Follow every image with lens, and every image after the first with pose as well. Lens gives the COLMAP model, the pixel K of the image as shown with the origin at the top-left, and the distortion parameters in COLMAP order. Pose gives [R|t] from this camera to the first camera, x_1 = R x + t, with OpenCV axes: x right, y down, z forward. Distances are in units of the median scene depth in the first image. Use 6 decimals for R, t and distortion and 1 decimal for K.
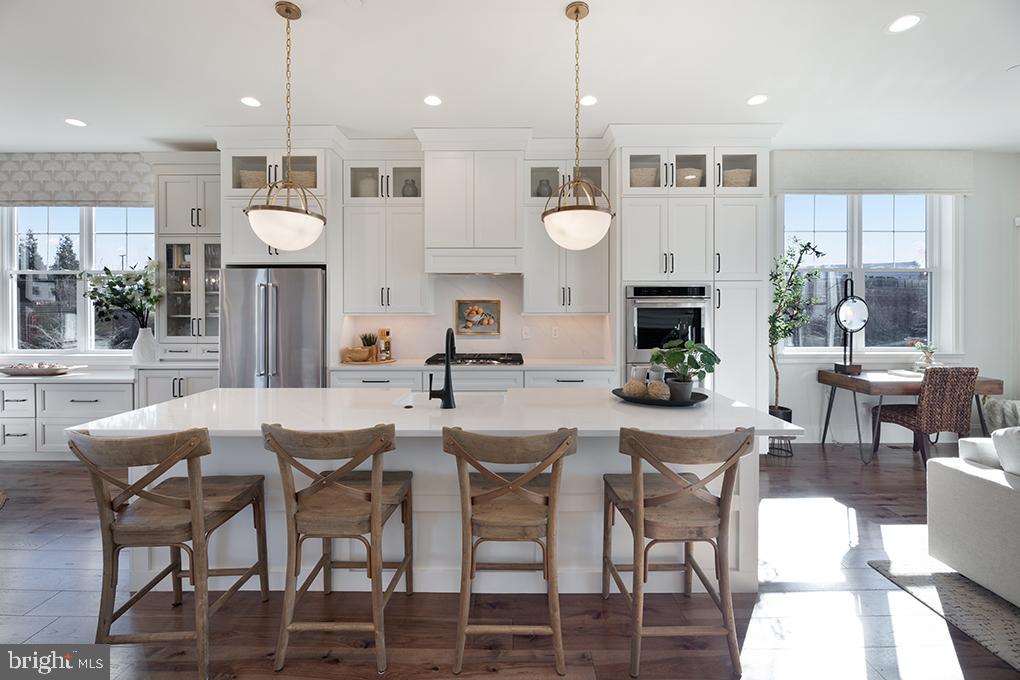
lens RADIAL K [[423.3, 0, 508.5], [0, 423.3, 312.0], [0, 0, 1]] dist [0.001694, -0.000041]
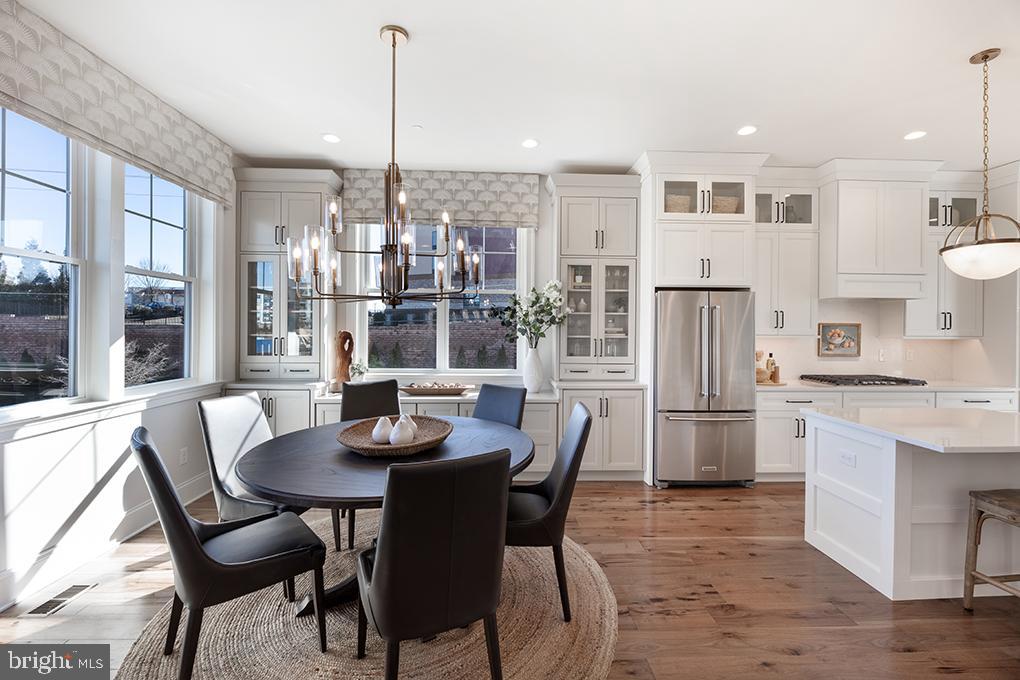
lens RADIAL K [[420.1, 0, 513.7], [0, 420.1, 334.2], [0, 0, 1]] dist [0.000663, -0.004048]
pose [[0.998965, 0.009475, 0.044485, -0.979100], [-0.009660, 0.999946, 0.003926, 0.001597], [-0.044446, -0.004352, 0.999002, 0.005352]]
